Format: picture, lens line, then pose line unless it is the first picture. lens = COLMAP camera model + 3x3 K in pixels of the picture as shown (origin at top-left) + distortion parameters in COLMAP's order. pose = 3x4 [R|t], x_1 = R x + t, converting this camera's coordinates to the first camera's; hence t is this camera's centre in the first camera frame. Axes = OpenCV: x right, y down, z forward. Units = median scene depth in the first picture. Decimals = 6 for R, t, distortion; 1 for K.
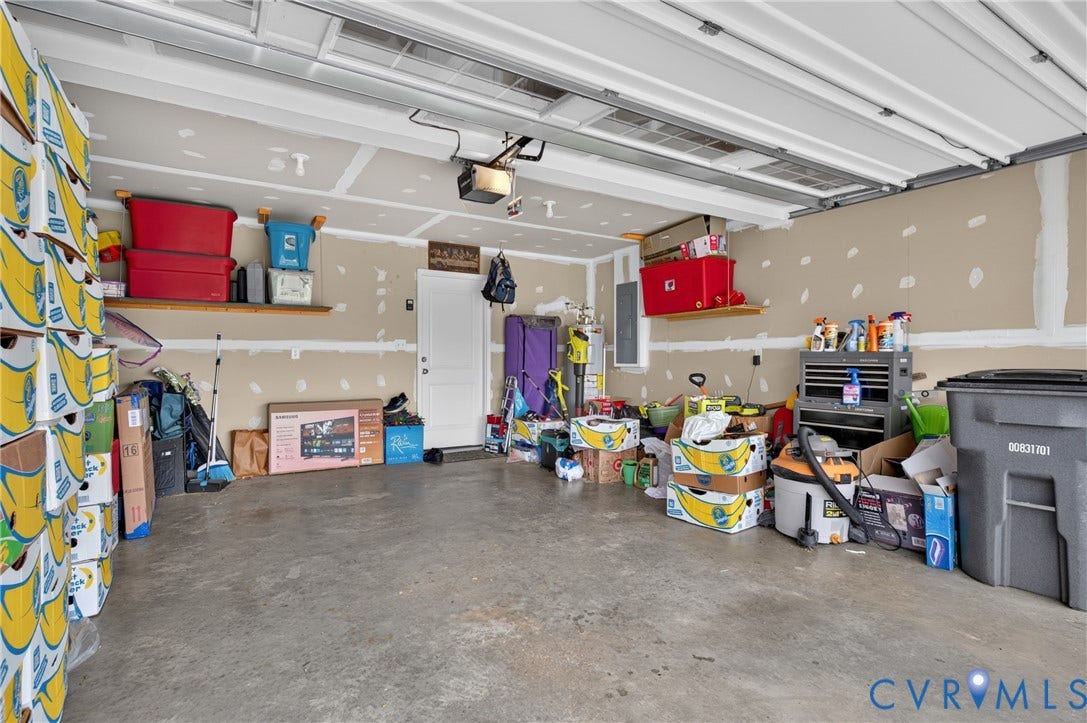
lens RADIAL K [[527.5, 0, 545.5], [0, 527.5, 362.4], [0, 0, 1]] dist [0.011544, -0.001531]
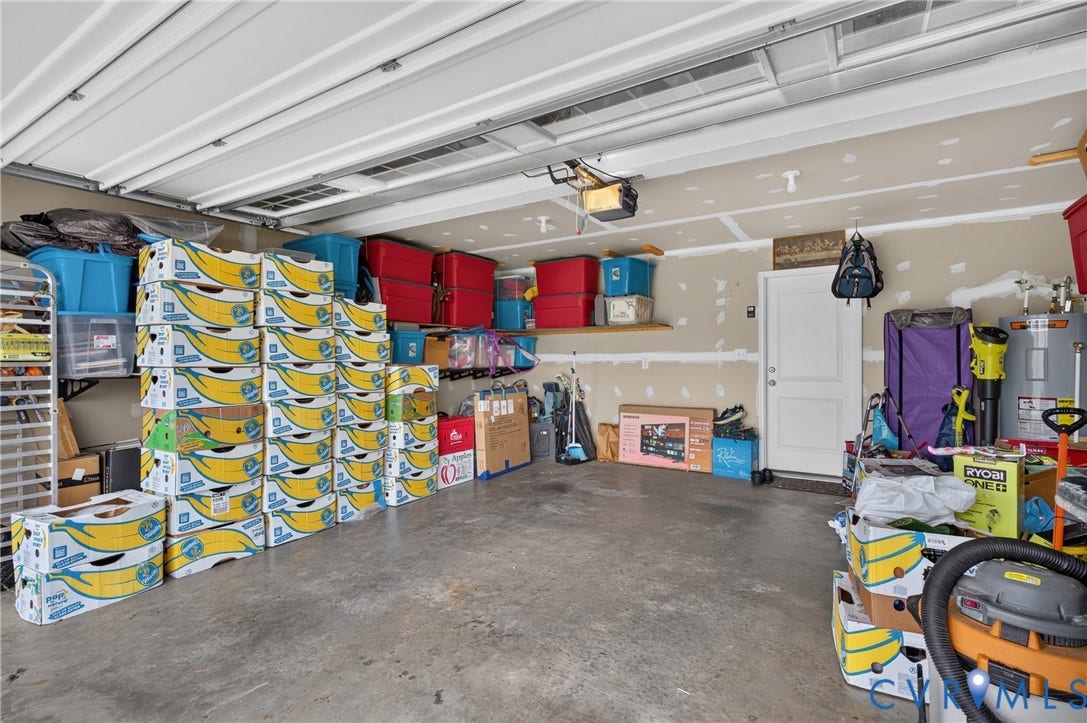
lens RADIAL K [[527.5, 0, 545.2], [0, 527.5, 360.3], [0, 0, 1]] dist [0.011544, -0.001531]
pose [[0.429720, -0.001517, -0.902961, 0.499457], [-0.003737, 0.999987, -0.003459, -0.020298], [0.902955, 0.004861, 0.429708, 0.301718]]
